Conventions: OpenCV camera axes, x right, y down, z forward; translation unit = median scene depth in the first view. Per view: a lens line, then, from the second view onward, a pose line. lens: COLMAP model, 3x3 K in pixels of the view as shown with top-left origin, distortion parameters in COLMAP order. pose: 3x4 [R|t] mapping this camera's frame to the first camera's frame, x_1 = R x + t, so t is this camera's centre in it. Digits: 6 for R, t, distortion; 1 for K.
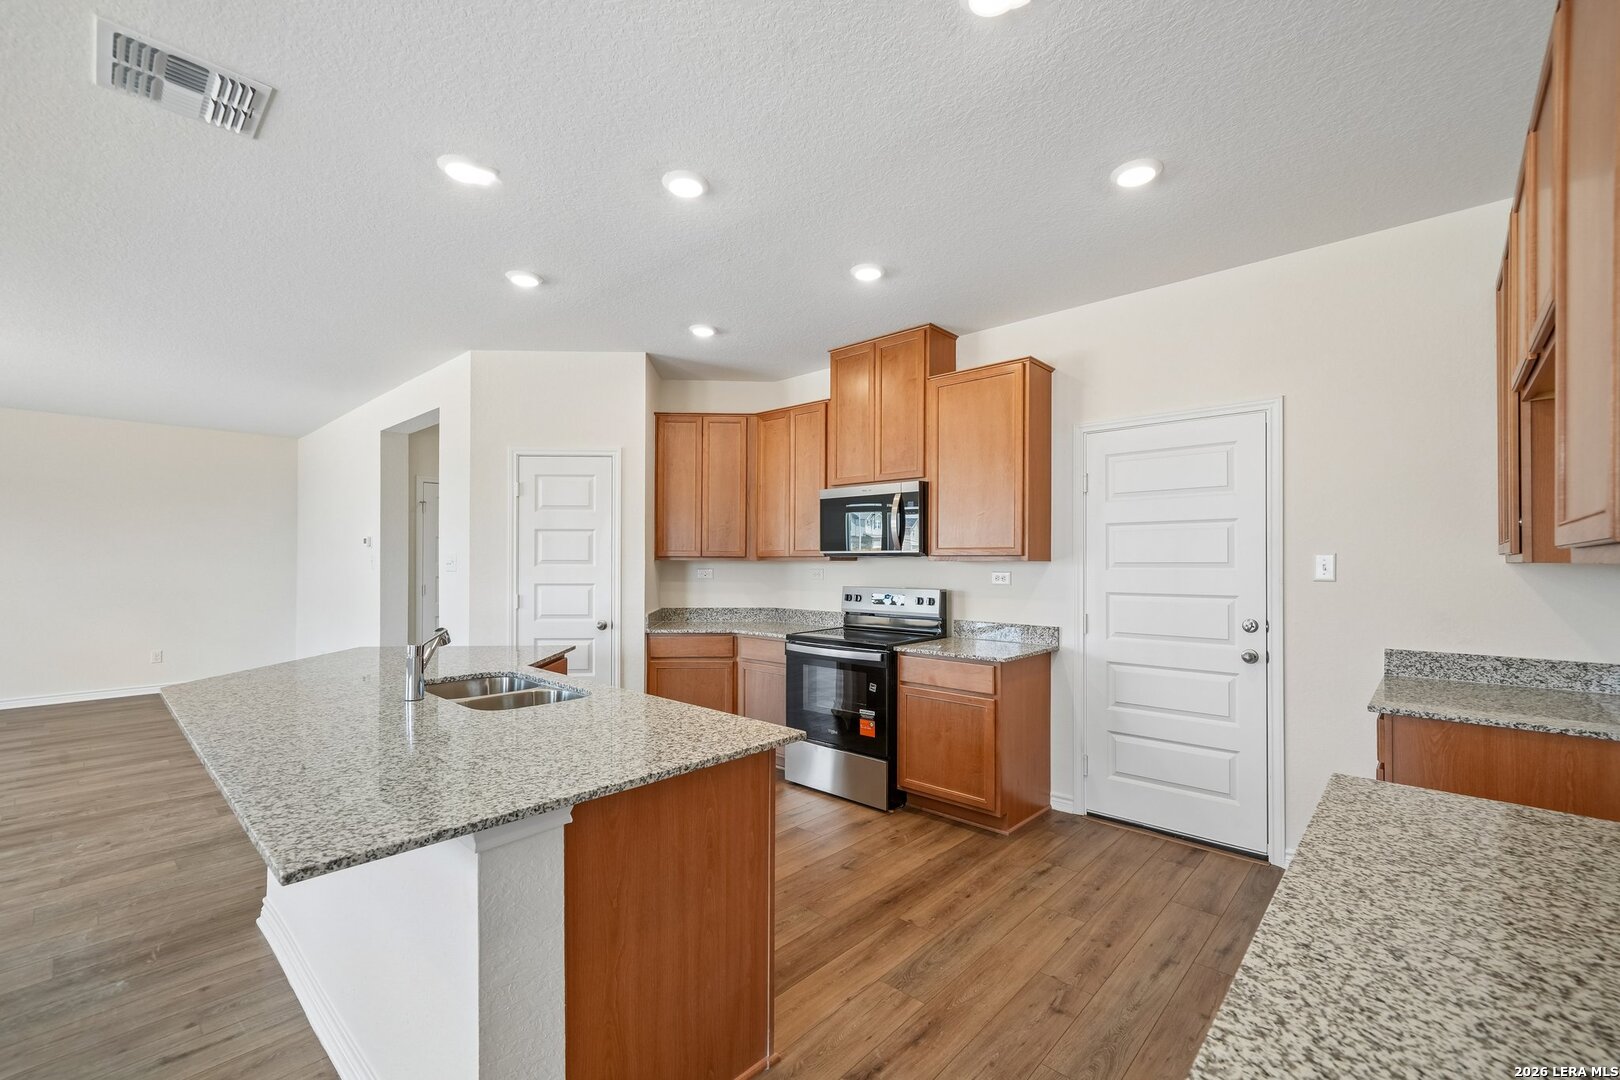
lens RADIAL K [[683.5, 0, 807.5], [0, 683.5, 556.9], [0, 0, 1]] dist [0.002029, 0.000841]
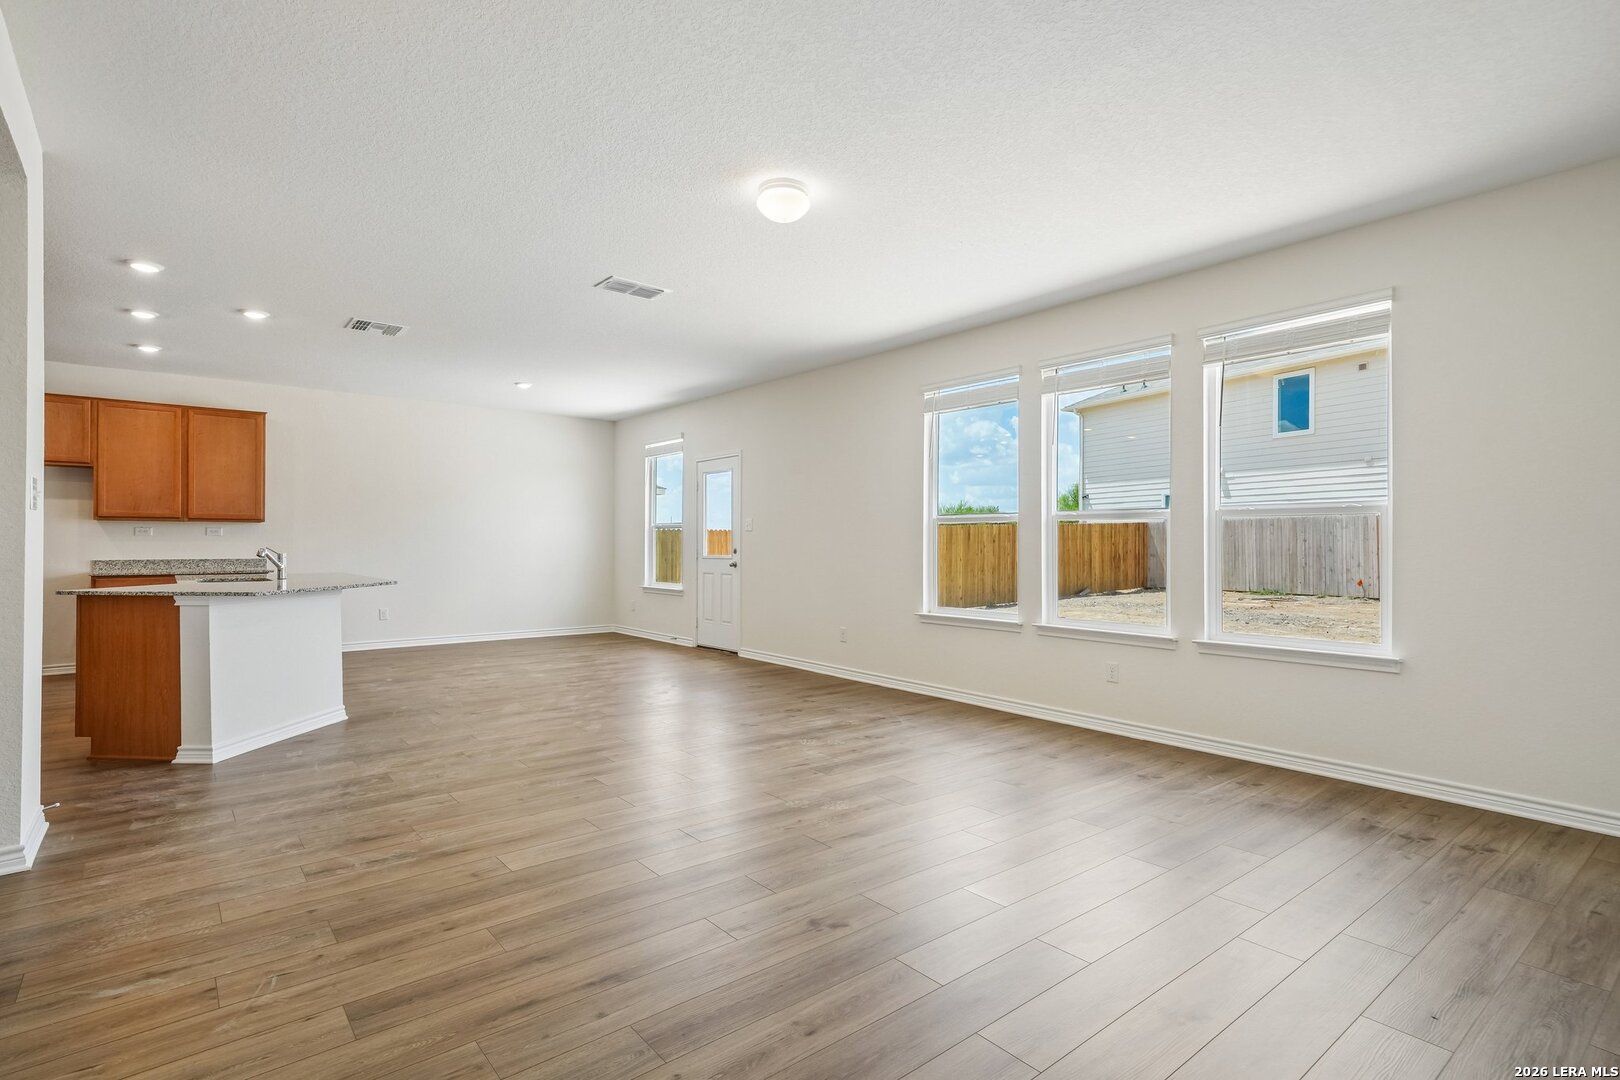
lens RADIAL K [[793.8, 0, 811.0], [0, 793.8, 542.3], [0, 0, 1]] dist [0.019033, 0.000345]
pose [[-0.989674, -0.003388, 0.143299, -1.861199], [-0.004236, 0.999975, -0.005612, 0.072288], [-0.143276, -0.006161, -0.989664, 2.345660]]
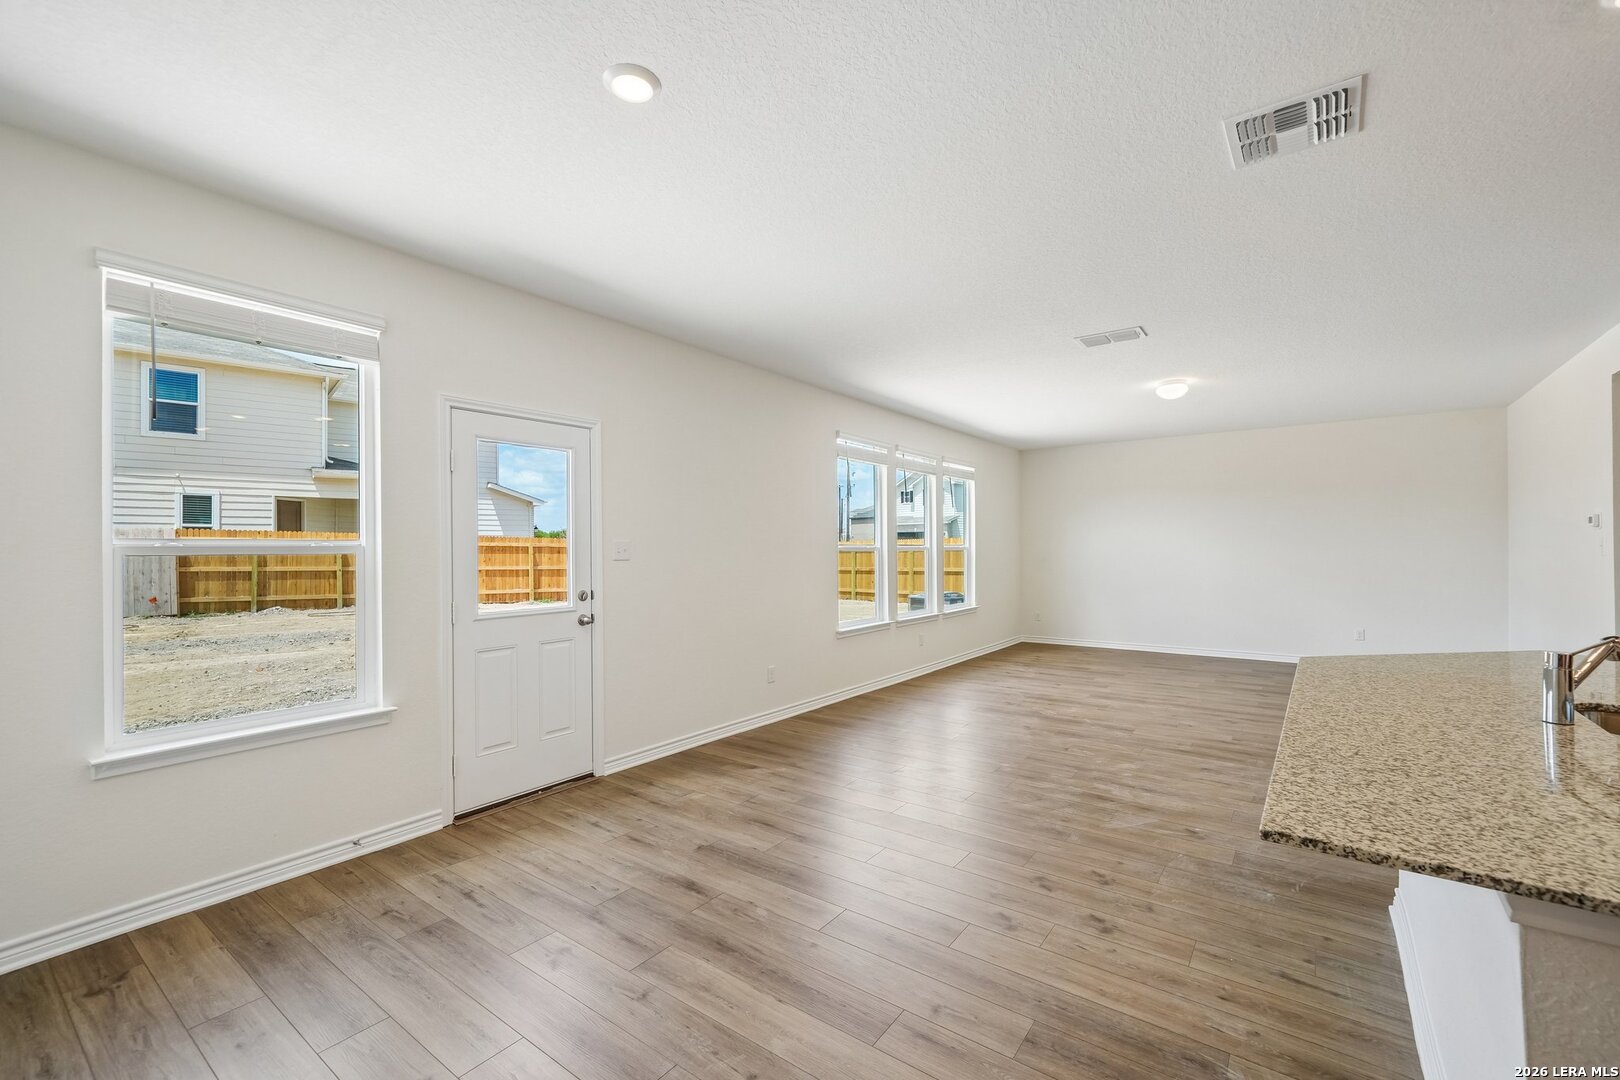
lens RADIAL K [[683.2, 0, 811.7], [0, 683.2, 544.7], [0, 0, 1]] dist [0.005119, 0.000303]
pose [[0.104424, -0.005102, -0.994520, 0.084316], [0.009139, 0.999950, -0.004170, 0.000955], [0.994491, -0.008654, 0.104466, 0.053804]]
